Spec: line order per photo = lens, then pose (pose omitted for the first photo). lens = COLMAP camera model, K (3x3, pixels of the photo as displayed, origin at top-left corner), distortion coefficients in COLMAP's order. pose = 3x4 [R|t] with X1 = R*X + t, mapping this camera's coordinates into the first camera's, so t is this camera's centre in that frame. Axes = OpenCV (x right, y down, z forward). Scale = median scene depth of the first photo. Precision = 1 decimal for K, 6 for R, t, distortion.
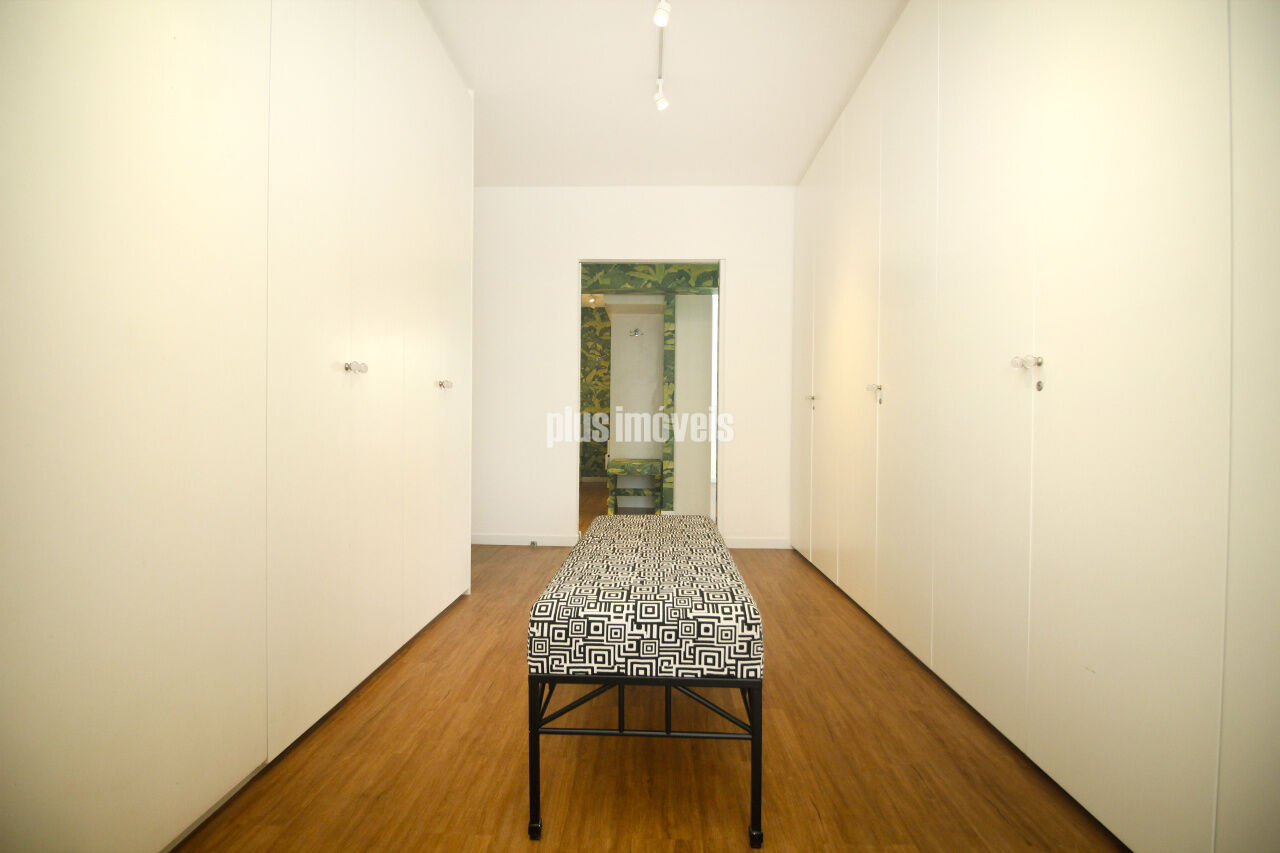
lens RADIAL K [[612.5, 0, 640.3], [0, 612.5, 426.3], [0, 0, 1]] dist [0.000259, -0.008643]
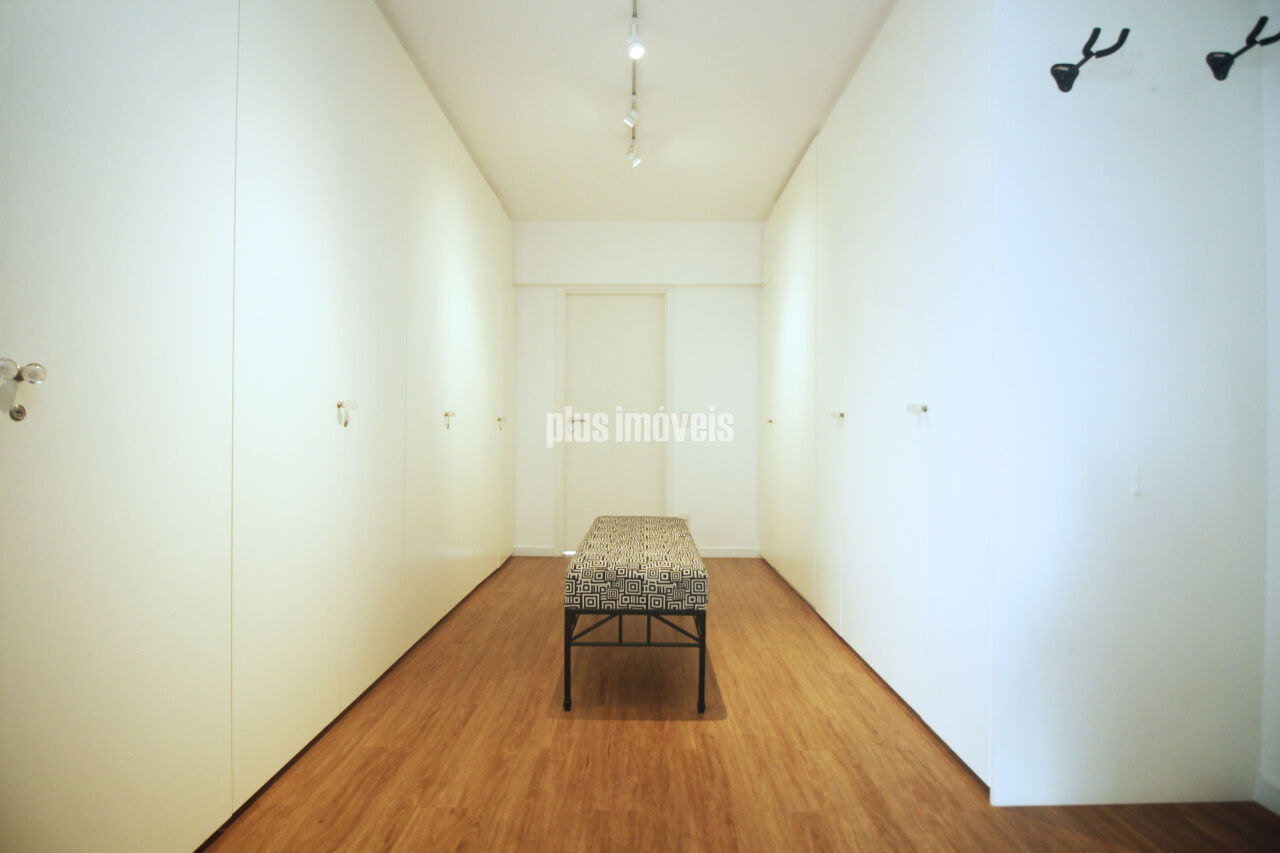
lens RADIAL K [[612.5, 0, 640.5], [0, 612.5, 430.1], [0, 0, 1]] dist [0.000259, -0.008643]
pose [[-0.999500, -0.016221, -0.027139, 0.048305], [-0.016203, 0.999868, -0.000877, -0.046052], [0.027149, -0.000437, -0.999631, 2.108651]]
